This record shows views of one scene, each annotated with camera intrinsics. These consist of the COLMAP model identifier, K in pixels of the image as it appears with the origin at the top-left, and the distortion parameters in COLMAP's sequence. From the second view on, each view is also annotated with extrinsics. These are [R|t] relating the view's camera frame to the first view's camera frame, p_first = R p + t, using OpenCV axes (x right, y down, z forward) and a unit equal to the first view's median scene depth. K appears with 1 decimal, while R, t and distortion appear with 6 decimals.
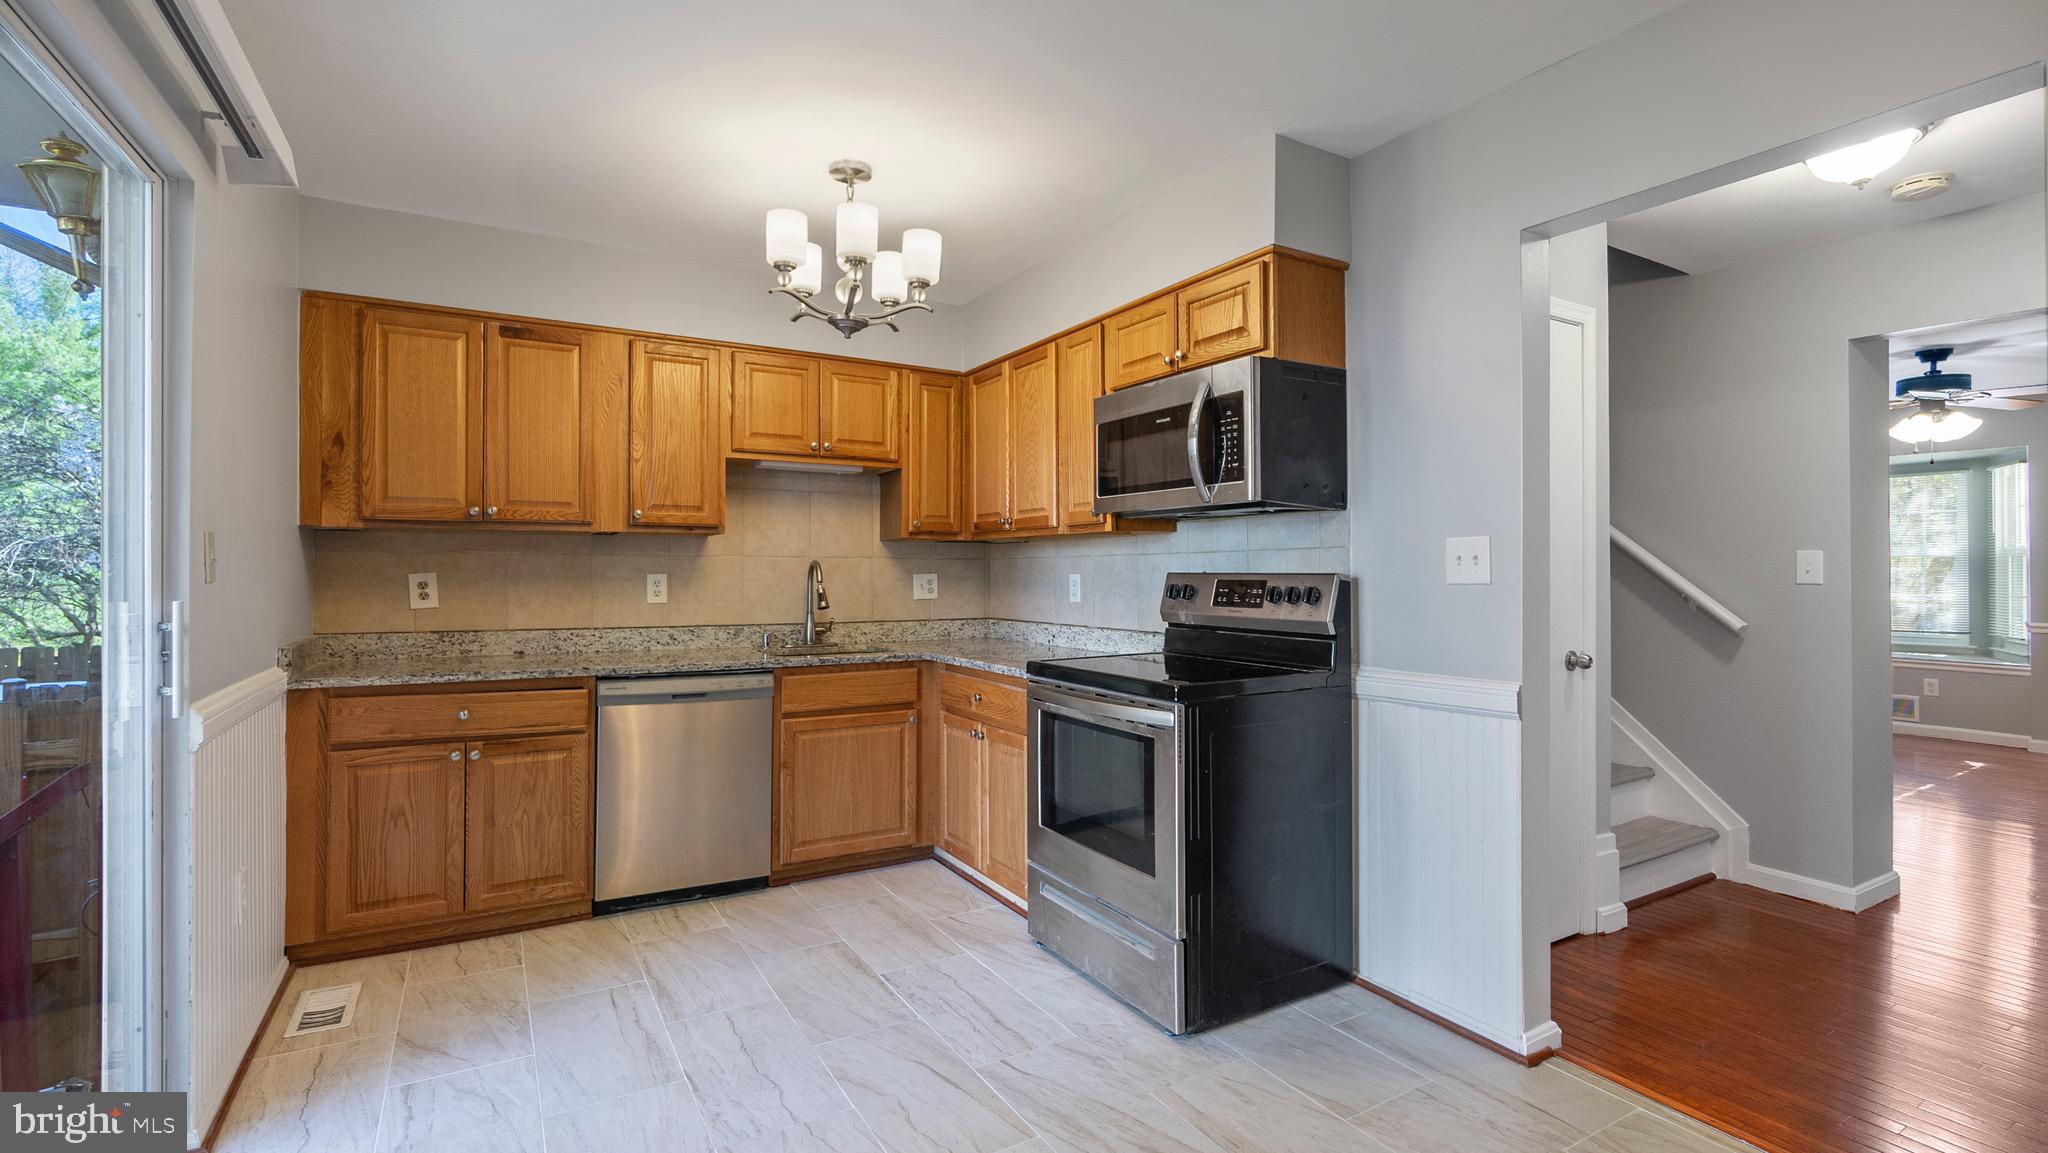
lens RADIAL K [[894.8, 0, 1024.0], [0, 894.8, 576.5], [0, 0, 1]] dist [0.000249, 0.000048]
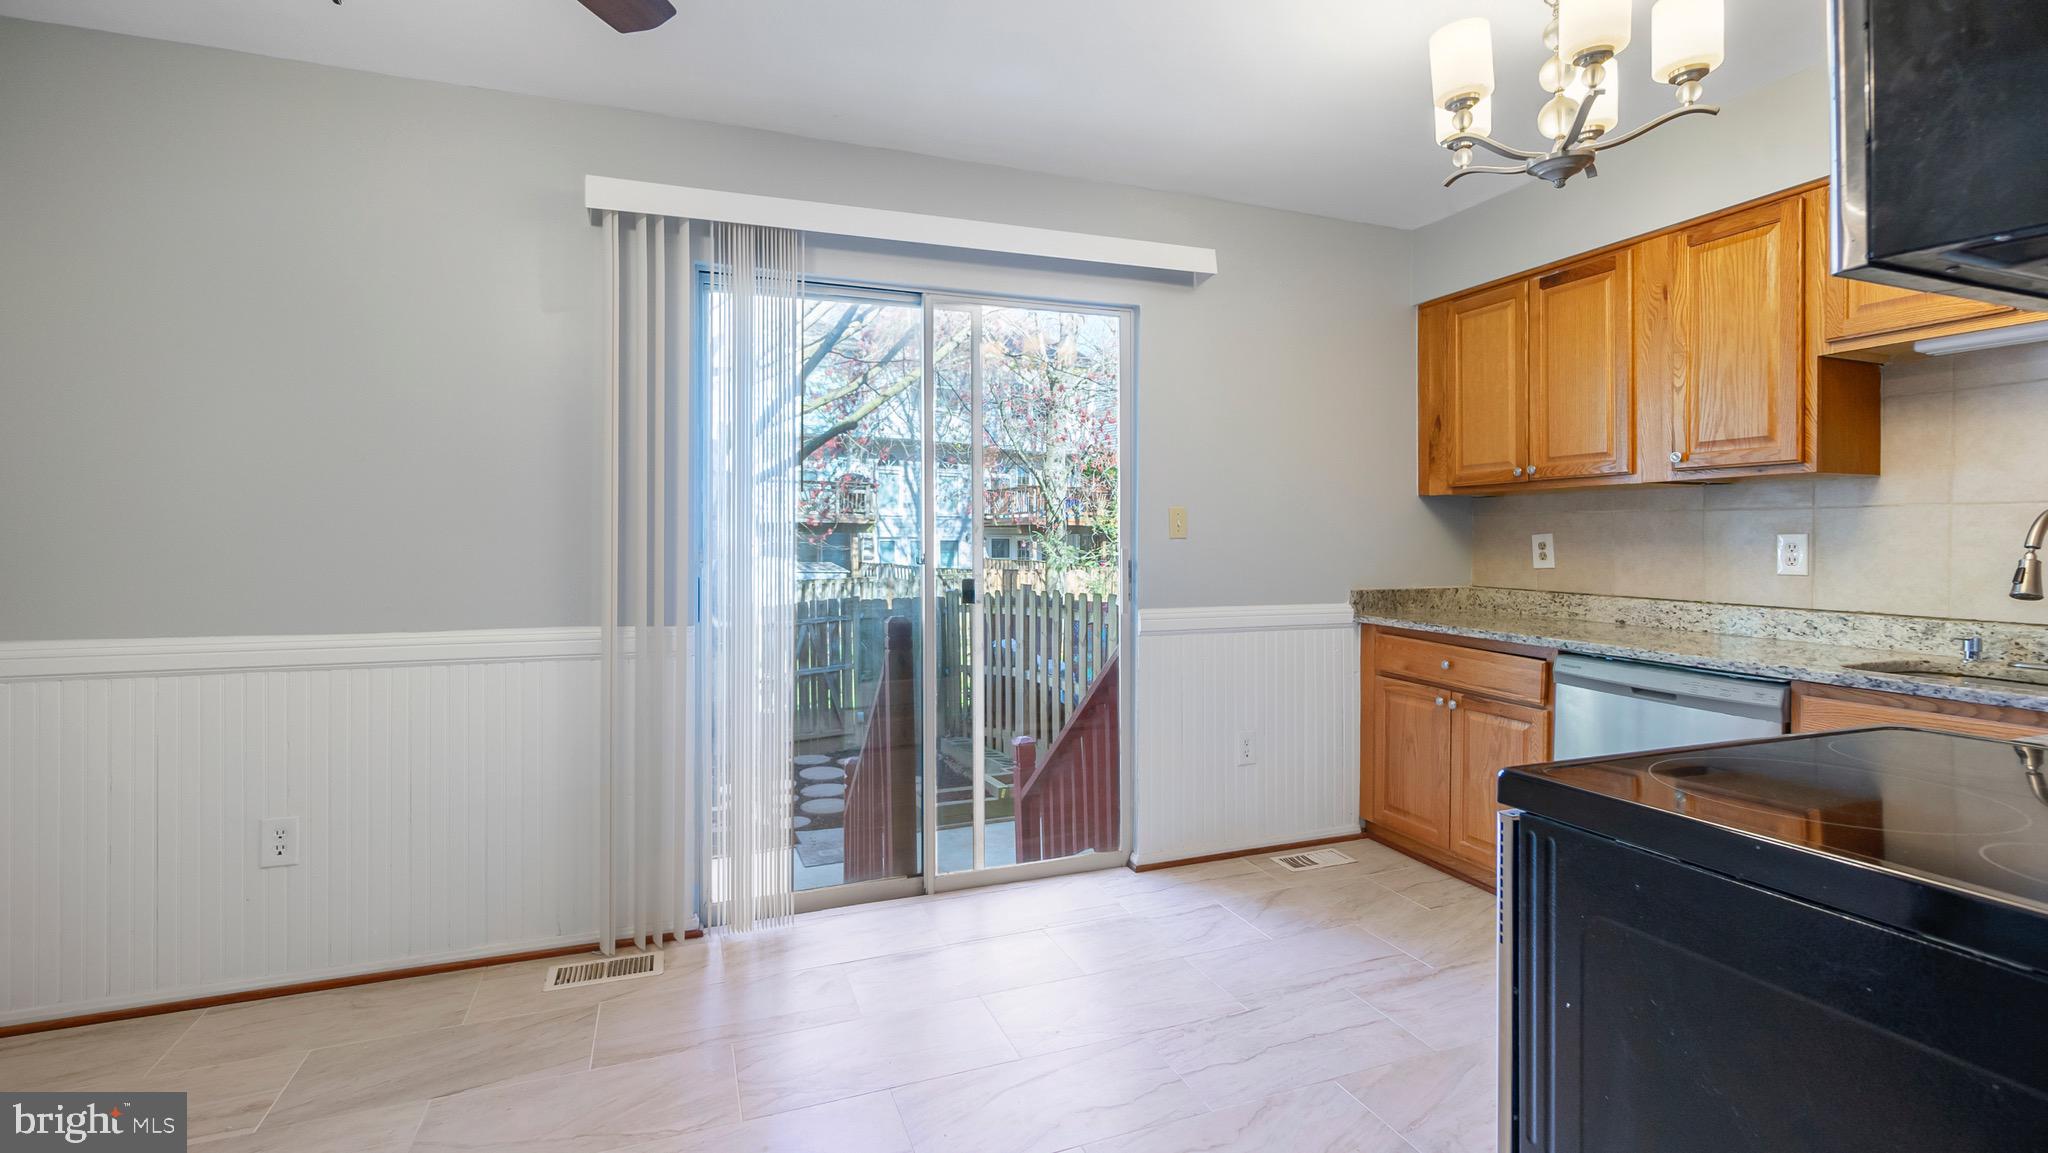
lens RADIAL K [[909.7, 0, 1023.2], [0, 909.7, 546.0], [0, 0, 1]] dist [0.000680, 0.000066]
pose [[-0.161619, 0.007714, -0.986823, 0.496145], [-0.004333, 0.999954, 0.008526, 0.003984], [0.986844, 0.005654, -0.161578, 0.624717]]
